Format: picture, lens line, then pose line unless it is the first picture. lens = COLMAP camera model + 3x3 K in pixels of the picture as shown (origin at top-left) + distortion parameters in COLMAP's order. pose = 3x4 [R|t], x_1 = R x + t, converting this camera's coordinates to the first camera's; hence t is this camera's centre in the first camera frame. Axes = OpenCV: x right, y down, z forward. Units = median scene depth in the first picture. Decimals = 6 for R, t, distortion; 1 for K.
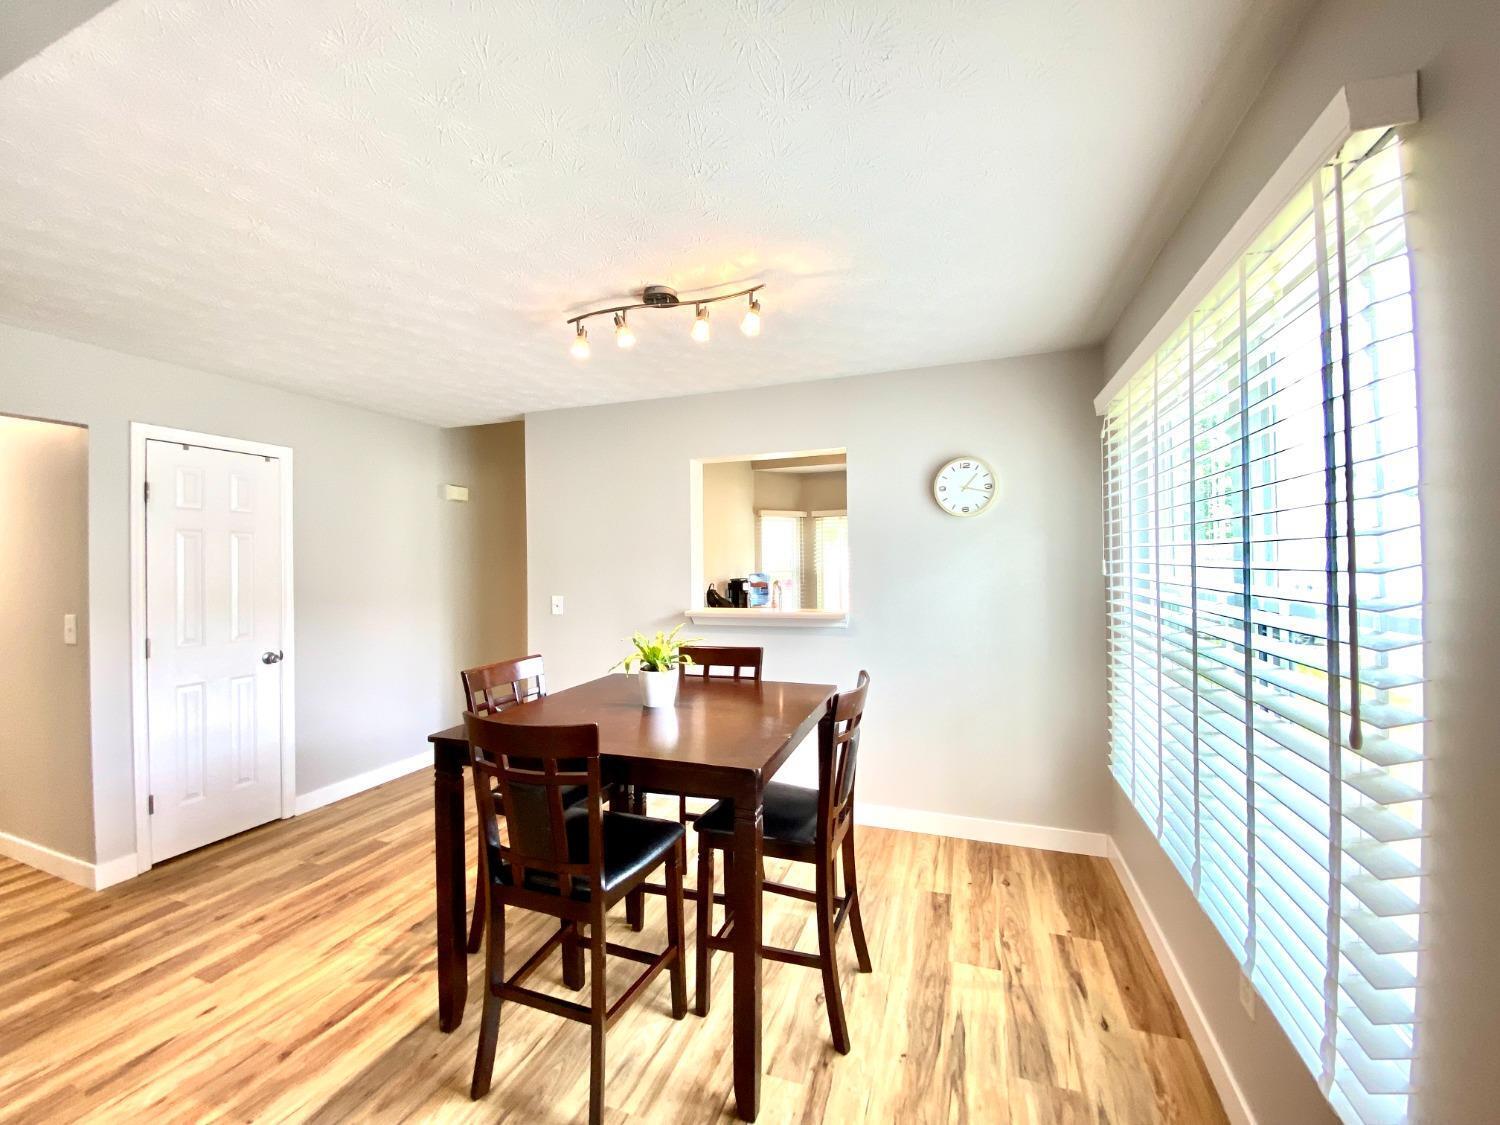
lens RADIAL K [[612.1, 0, 749.1], [0, 612.1, 550.5], [0, 0, 1]] dist [0.011618, -0.014946]
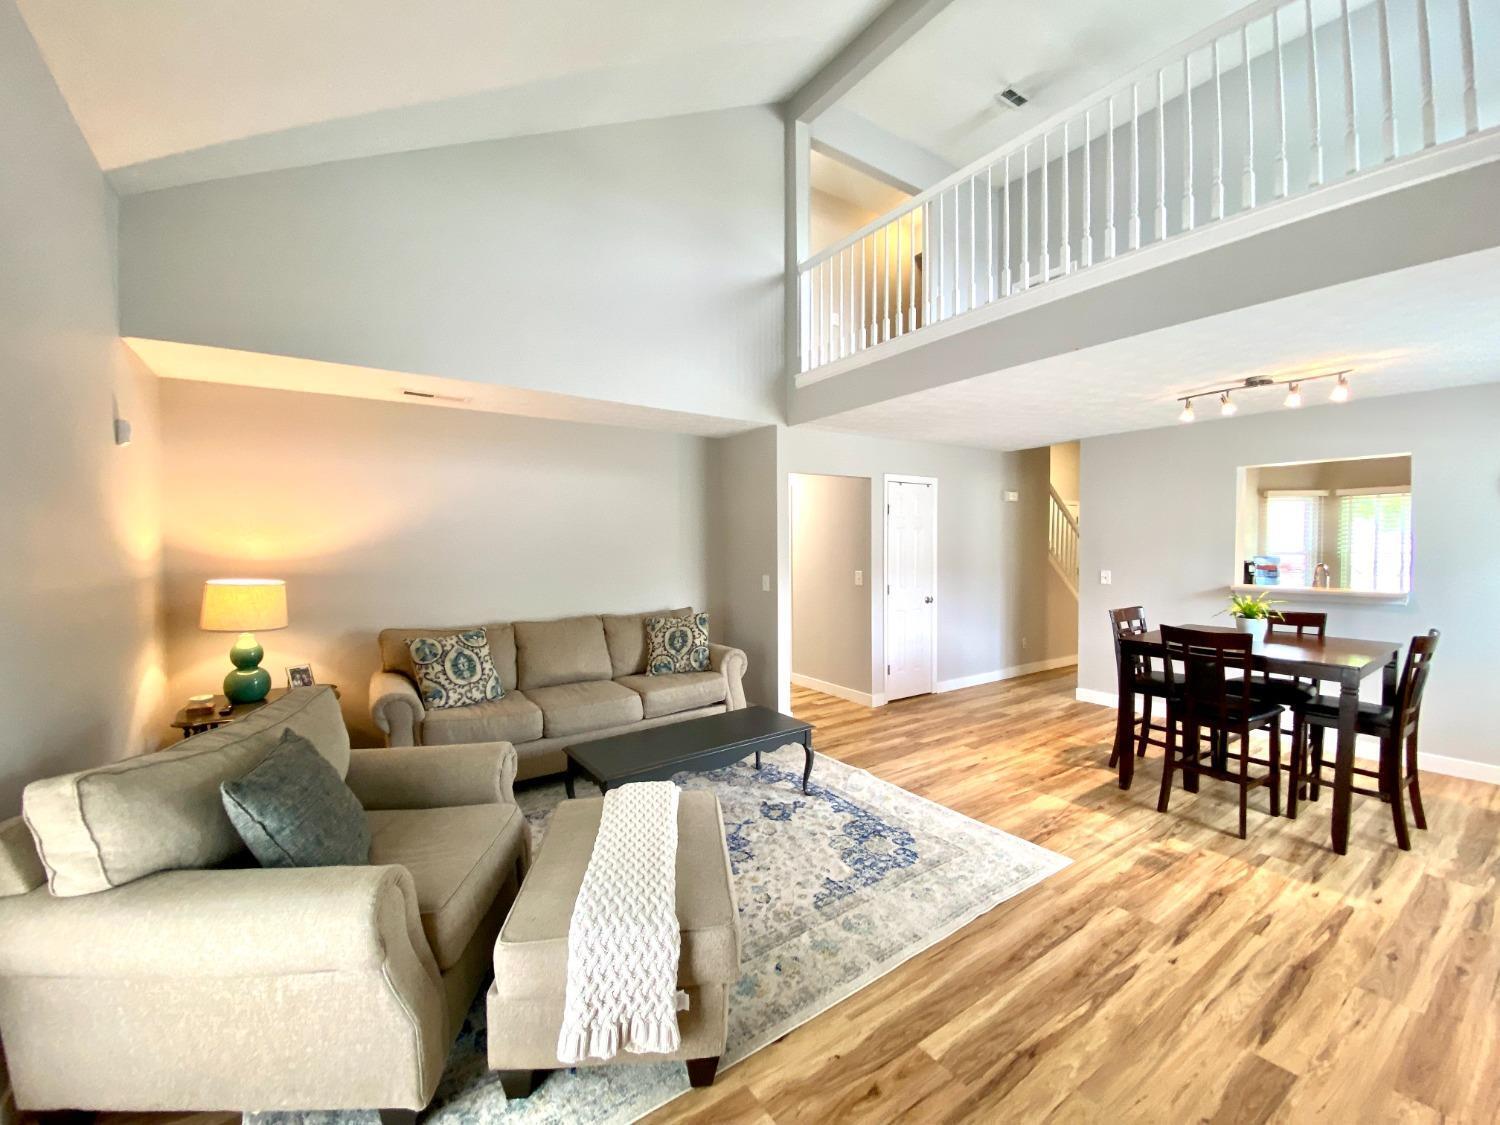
lens RADIAL K [[612.1, 0, 747.1], [0, 612.1, 557.5], [0, 0, 1]] dist [0.011618, -0.014946]
pose [[0.814894, 0.026442, -0.579006, -0.248768], [0.004235, 0.998661, 0.051566, -0.044994], [0.579594, -0.044473, 0.813691, -0.879766]]
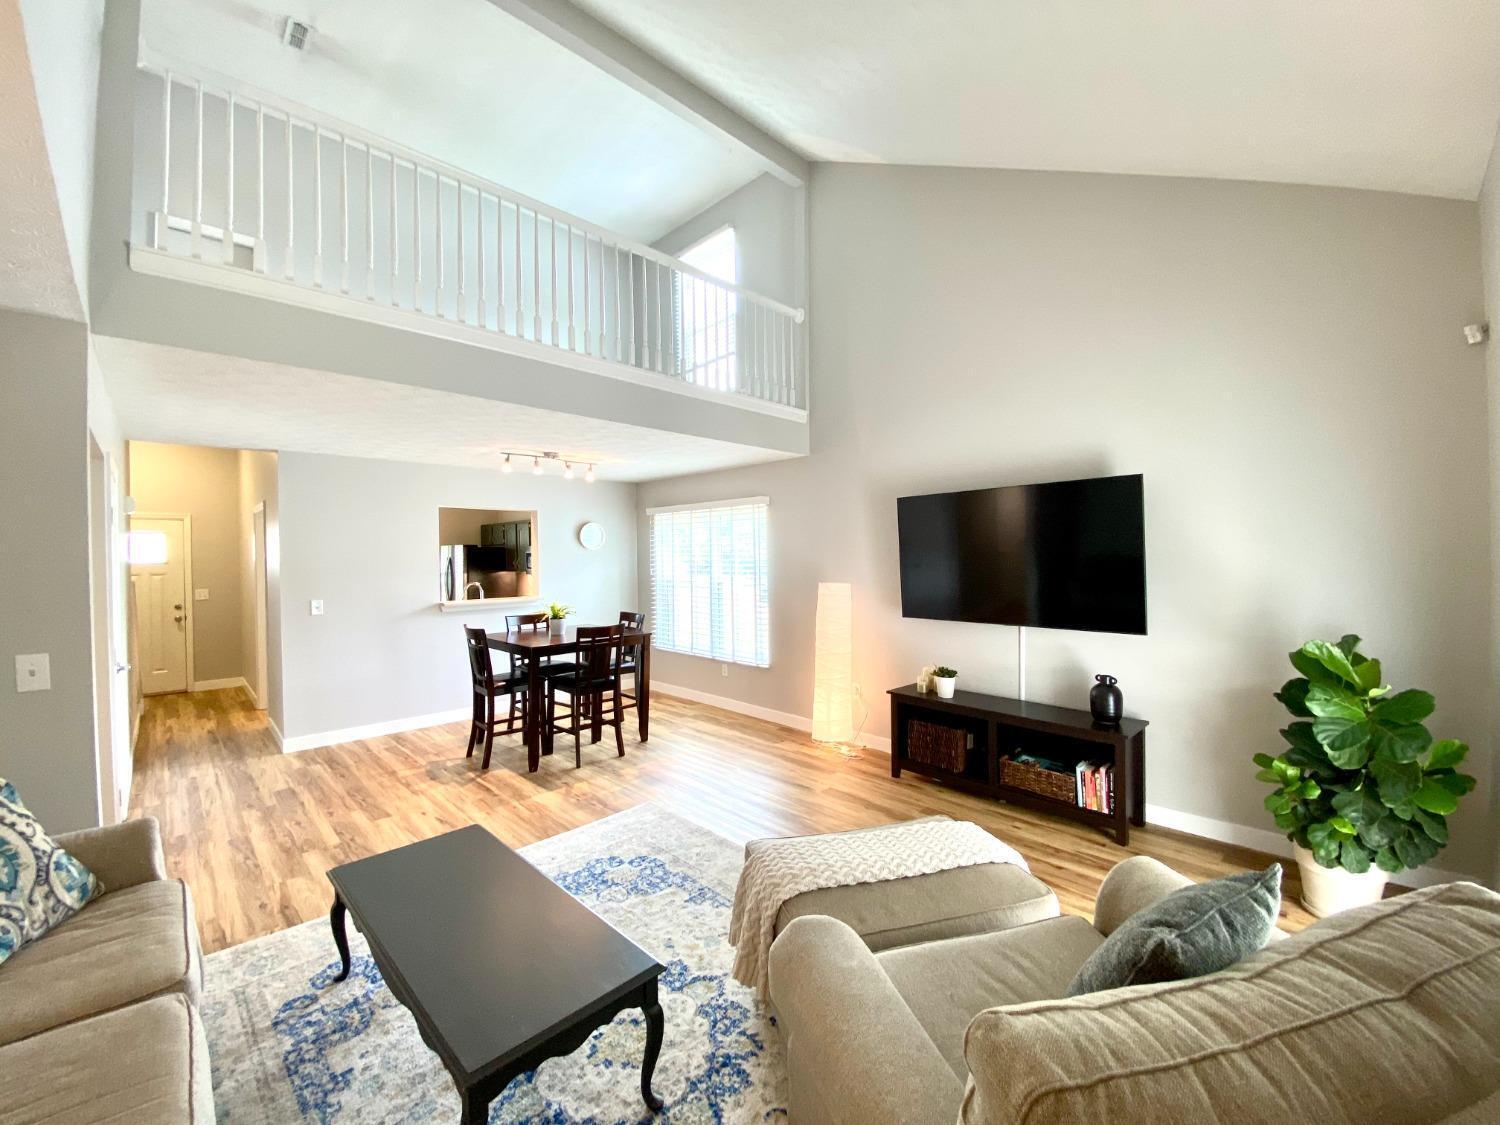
lens RADIAL K [[612.1, 0, 746.2], [0, 612.1, 560.6], [0, 0, 1]] dist [0.011618, -0.014946]
pose [[0.437882, 0.008432, 0.898993, -1.571749], [-0.011863, 0.999923, -0.003601, -0.023379], [-0.898954, -0.009088, 0.437949, -0.533314]]
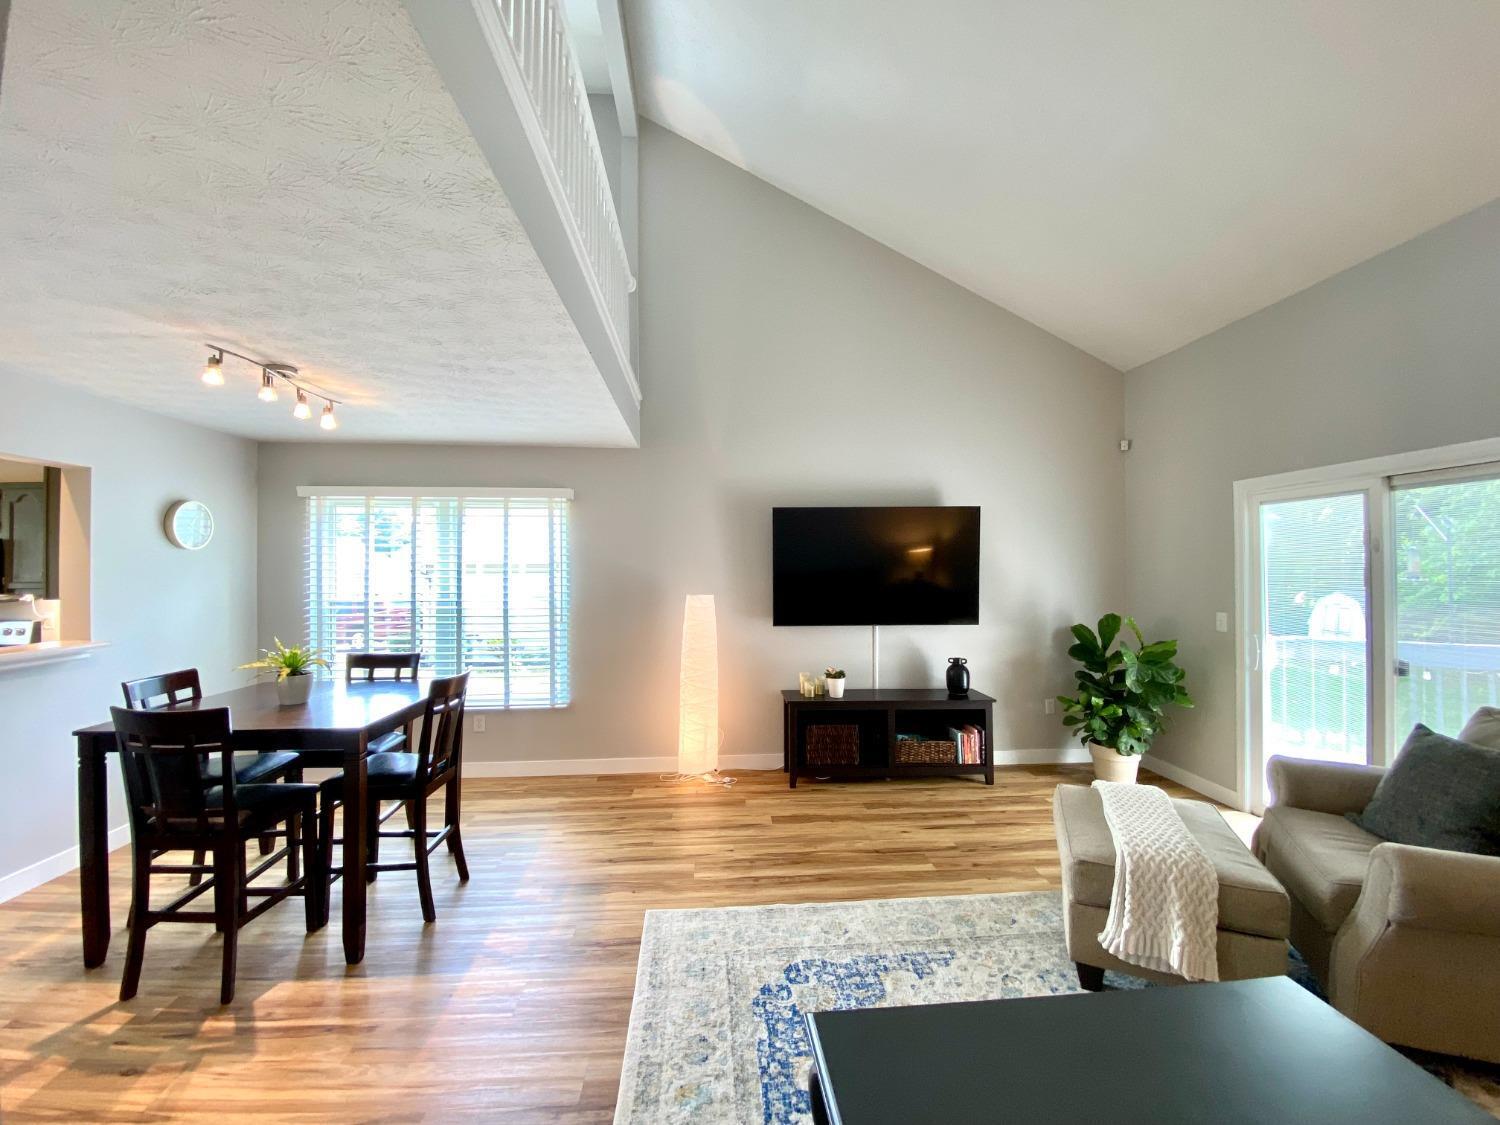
lens RADIAL K [[612.1, 0, 751.9], [0, 612.1, 559.5], [0, 0, 1]] dist [0.011618, -0.014946]
pose [[-0.410690, 0.032864, 0.911182, -1.386875], [-0.005611, 0.999240, -0.038569, 0.001252], [-0.911758, -0.020953, -0.410194, 0.547088]]
